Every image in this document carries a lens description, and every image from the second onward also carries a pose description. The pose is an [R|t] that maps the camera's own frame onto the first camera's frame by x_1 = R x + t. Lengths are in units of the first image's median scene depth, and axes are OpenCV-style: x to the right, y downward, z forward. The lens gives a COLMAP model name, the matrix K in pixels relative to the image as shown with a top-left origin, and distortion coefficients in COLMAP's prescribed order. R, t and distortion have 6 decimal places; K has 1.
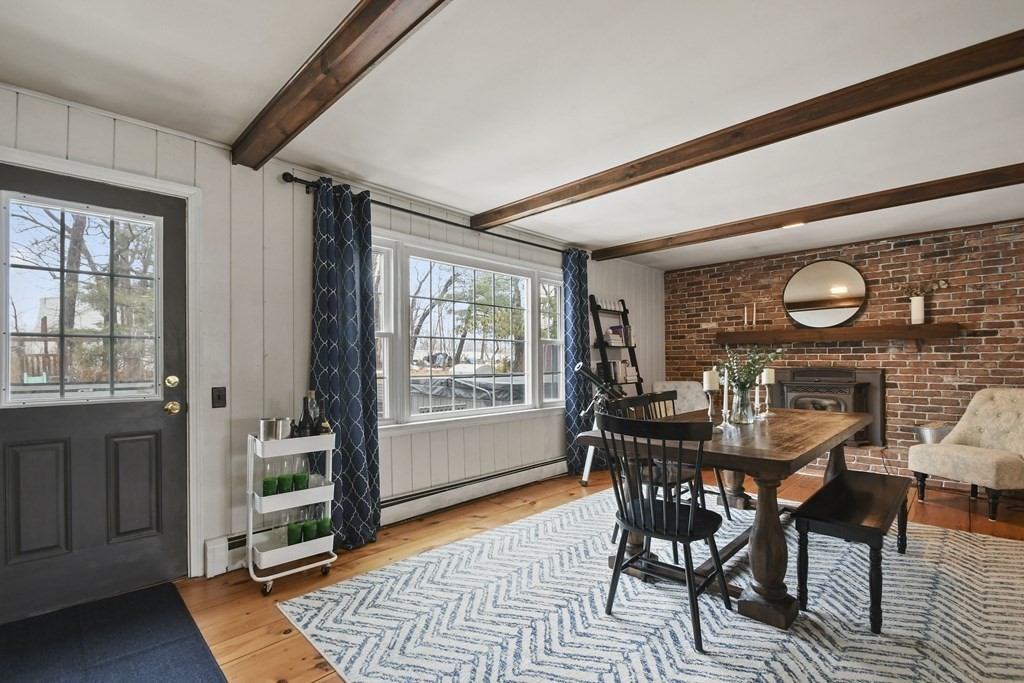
lens RADIAL K [[462.4, 0, 511.4], [0, 462.4, 360.7], [0, 0, 1]] dist [-0.001344, -0.000160]
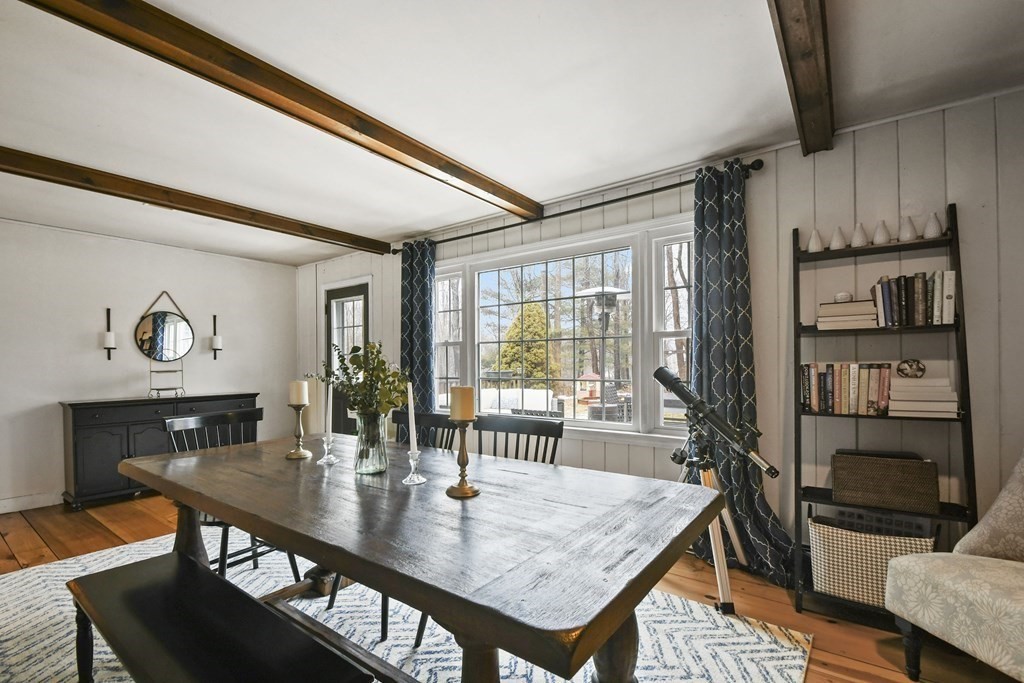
lens RADIAL K [[462.4, 0, 511.4], [0, 462.4, 360.7], [0, 0, 1]] dist [-0.001344, -0.000160]
pose [[0.128451, -0.001544, -0.991715, 0.937499], [0.009363, 0.999956, -0.000345, -0.006803], [0.991672, -0.009242, 0.128459, 0.950642]]
